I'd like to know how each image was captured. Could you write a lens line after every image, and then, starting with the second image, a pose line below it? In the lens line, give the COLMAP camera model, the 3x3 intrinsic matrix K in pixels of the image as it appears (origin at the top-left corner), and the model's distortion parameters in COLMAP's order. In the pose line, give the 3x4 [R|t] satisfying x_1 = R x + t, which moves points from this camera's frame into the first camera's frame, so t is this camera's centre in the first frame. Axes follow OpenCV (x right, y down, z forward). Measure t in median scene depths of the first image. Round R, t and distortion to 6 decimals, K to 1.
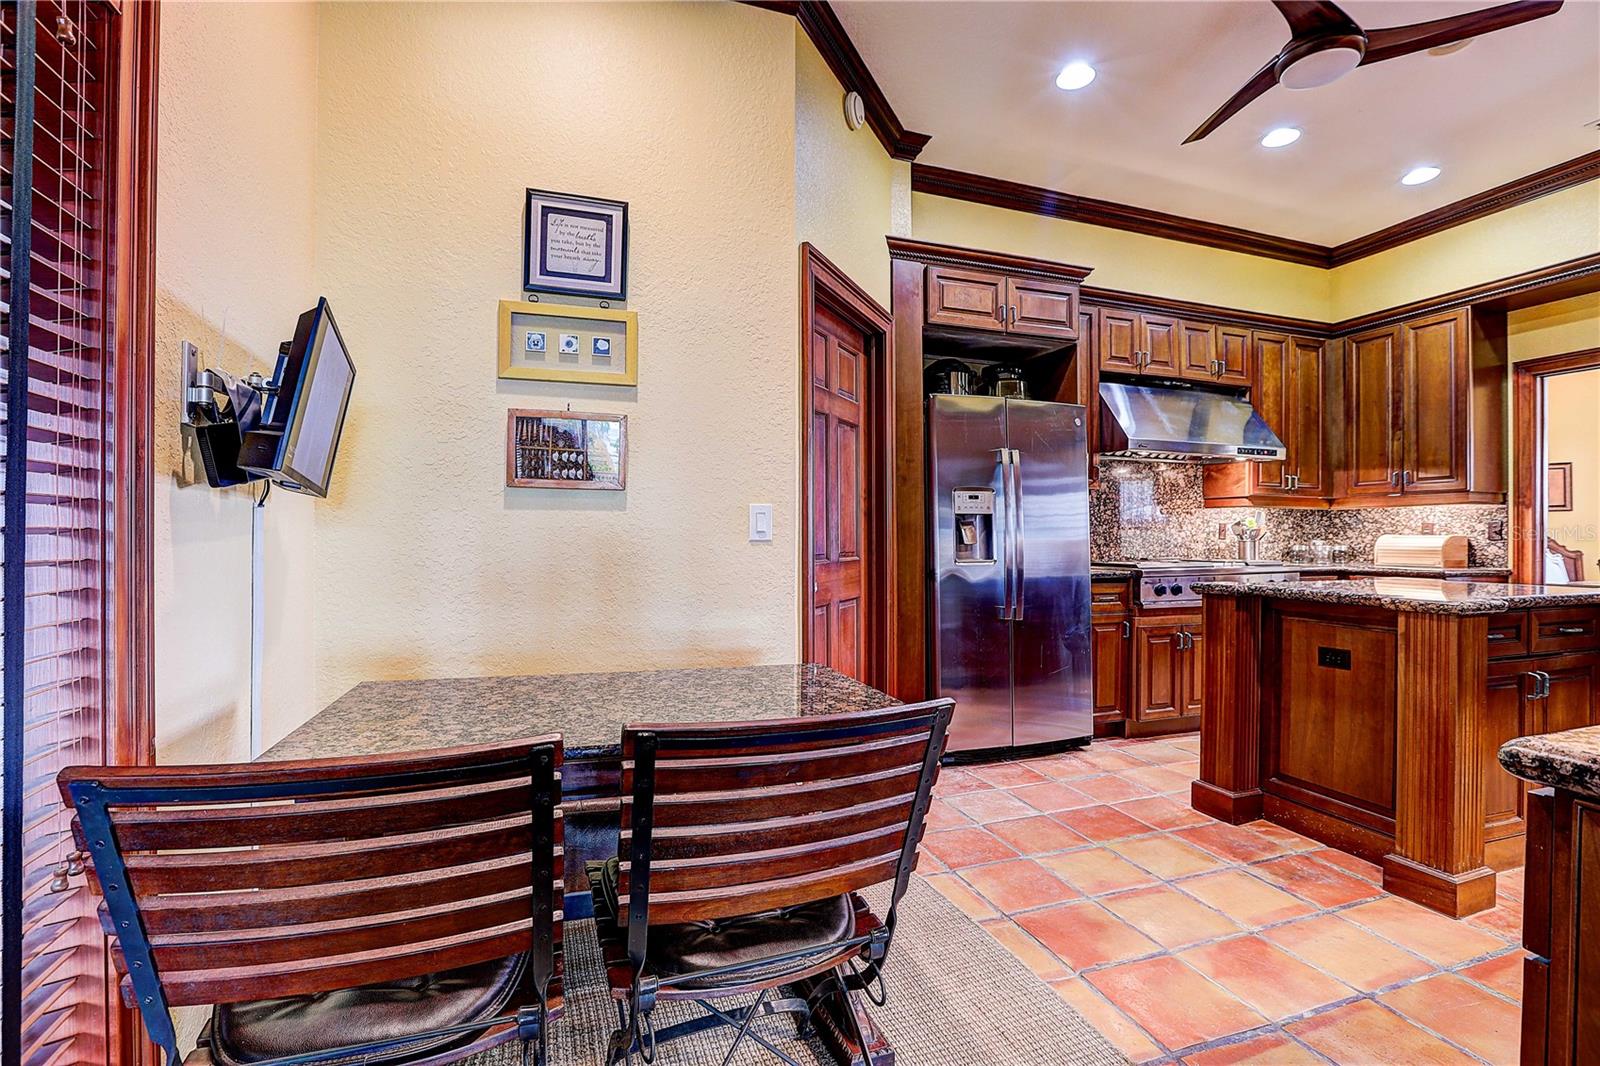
lens RADIAL K [[729.2, 0, 802.5], [0, 729.2, 533.6], [0, 0, 1]] dist [-0.045854, 0.015024]
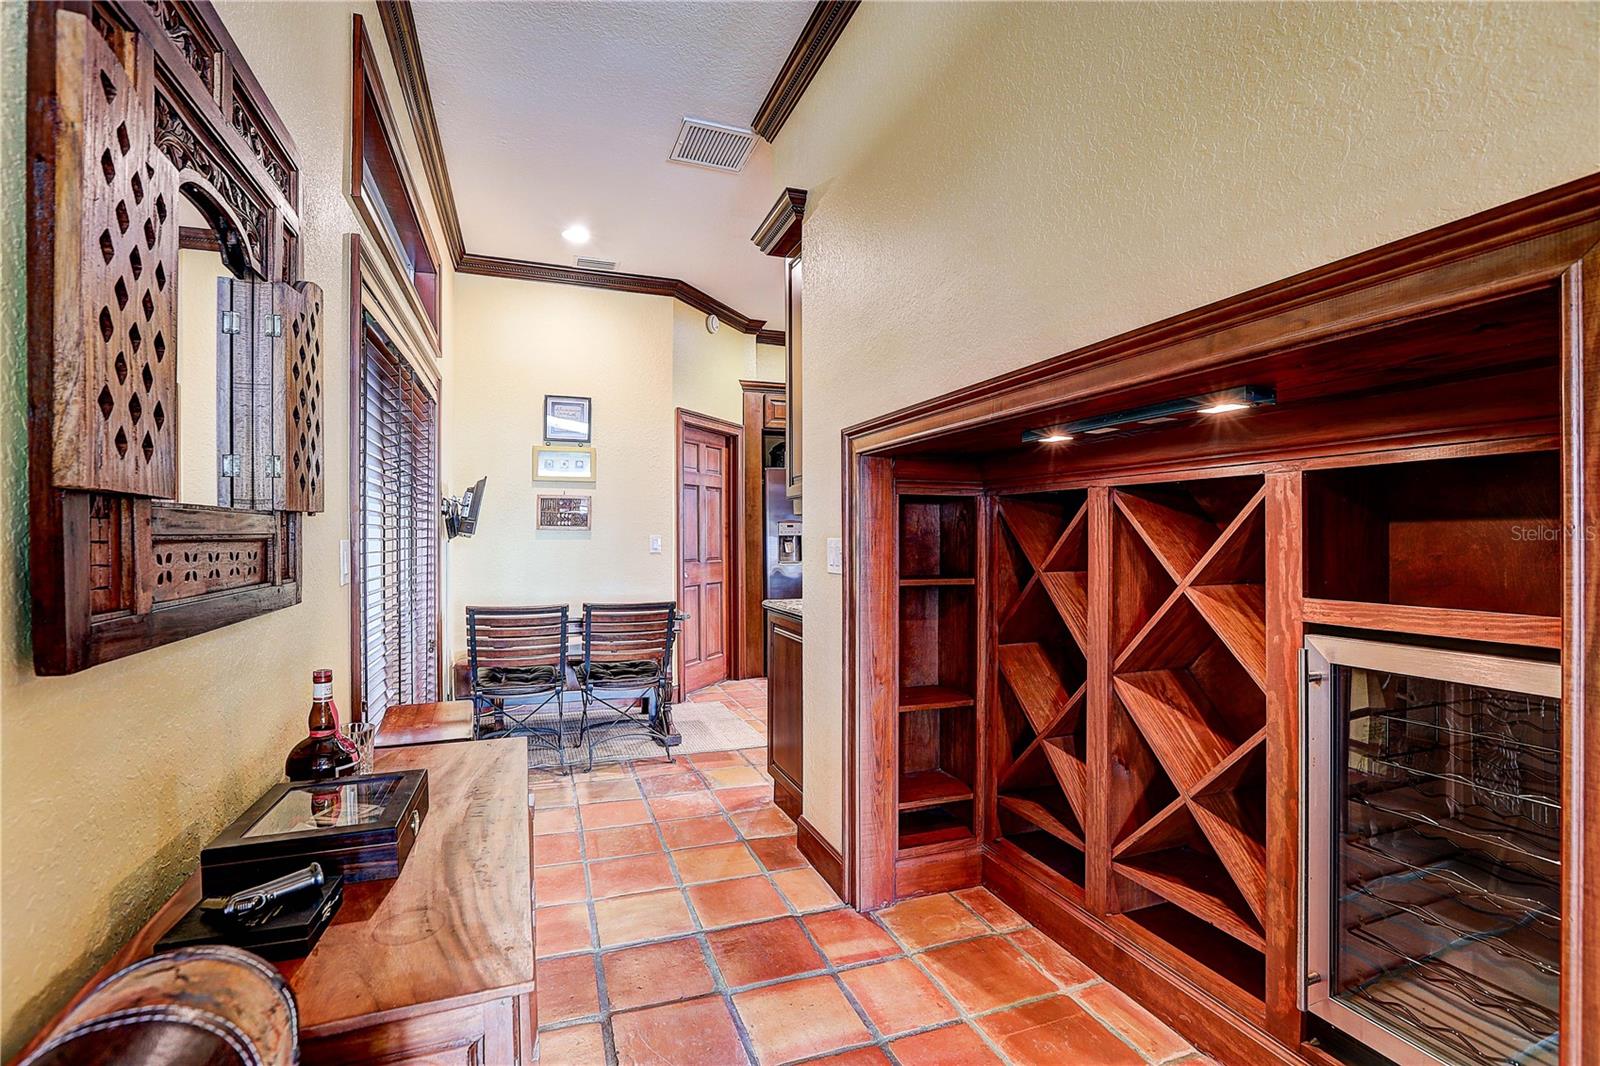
lens RADIAL K [[729.2, 0, 793.0], [0, 729.2, 539.0], [0, 0, 1]] dist [-0.045854, 0.015024]
pose [[0.999957, -0.000466, 0.009298, 0.225553], [0.000401, 0.999976, 0.006942, -0.031164], [-0.009301, -0.006938, 0.999933, -0.779015]]
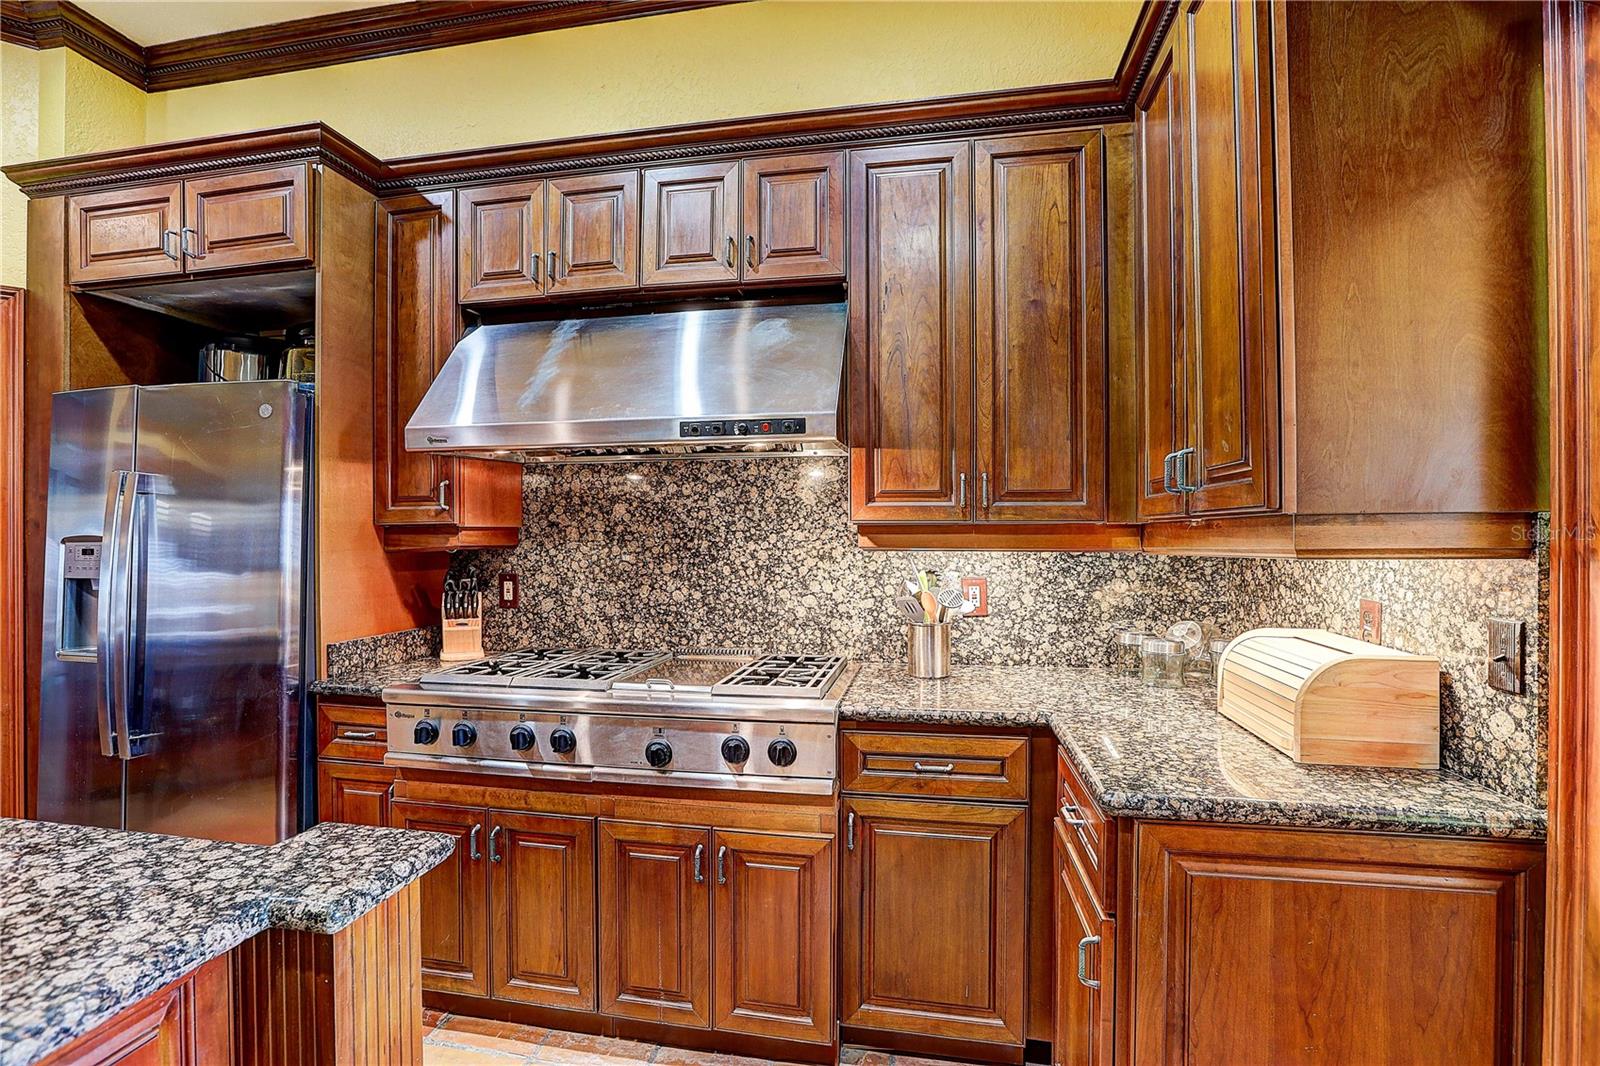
lens RADIAL K [[729.2, 0, 798.9], [0, 729.2, 535.0], [0, 0, 1]] dist [-0.045854, 0.015024]
pose [[0.870089, -0.004662, -0.492872, 1.059514], [0.005772, 0.999983, 0.000730, -0.061234], [0.492860, -0.003480, 0.870102, 0.772866]]
